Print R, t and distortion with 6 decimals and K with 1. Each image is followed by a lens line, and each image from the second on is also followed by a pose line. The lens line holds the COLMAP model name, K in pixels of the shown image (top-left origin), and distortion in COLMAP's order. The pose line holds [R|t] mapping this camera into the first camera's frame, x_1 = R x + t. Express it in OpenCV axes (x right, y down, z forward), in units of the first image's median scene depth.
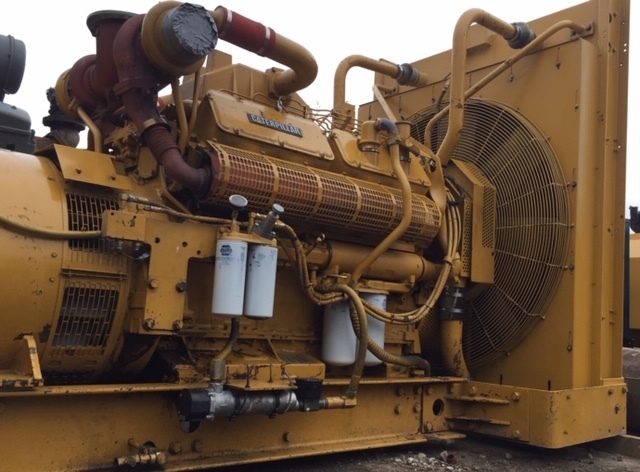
lens RADIAL K [[632.7, 0, 330.9], [0, 632.7, 239.3], [0, 0, 1]] dist [0.046191, -0.005328]
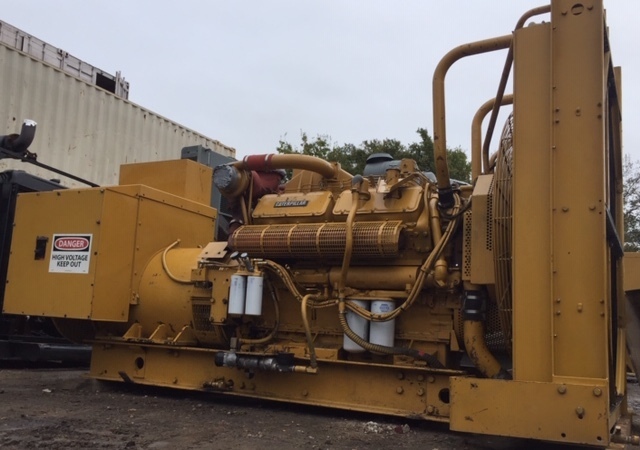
lens RADIAL K [[596.6, 0, 320.1], [0, 596.6, 236.5], [0, 0, 1]] dist [0.006424, 0.107455]
pose [[0.381480, -0.178893, -0.906901, 1.377707], [0.076332, 0.983840, -0.161962, 0.170653], [0.921220, -0.007440, 0.388971, 0.453463]]
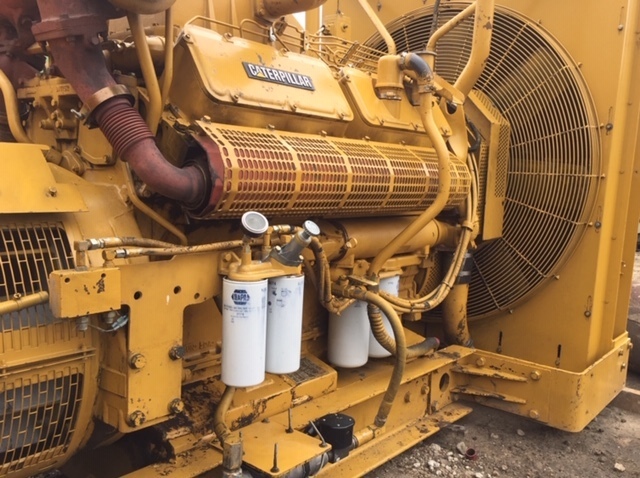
lens RADIAL K [[584.9, 0, 320.0], [0, 584.9, 239.0], [0, 0, 1]] dist [0.078423, -0.126152]
pose [[0.989580, -0.032995, 0.140150, -0.141016], [-0.001904, 0.970304, 0.241880, -0.164160], [-0.143969, -0.239627, 0.960131, 0.336725]]
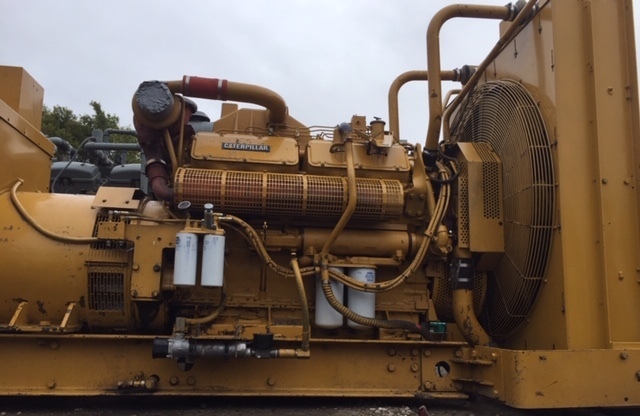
lens RADIAL K [[532.0, 0, 319.7], [0, 532.0, 224.3], [0, 0, 1]] dist [0.034174, 0.000130]
pose [[0.834137, -0.124580, -0.537303, 0.637163], [0.090756, 0.991881, -0.089085, 0.099751], [0.544039, 0.025546, 0.838671, 0.135834]]
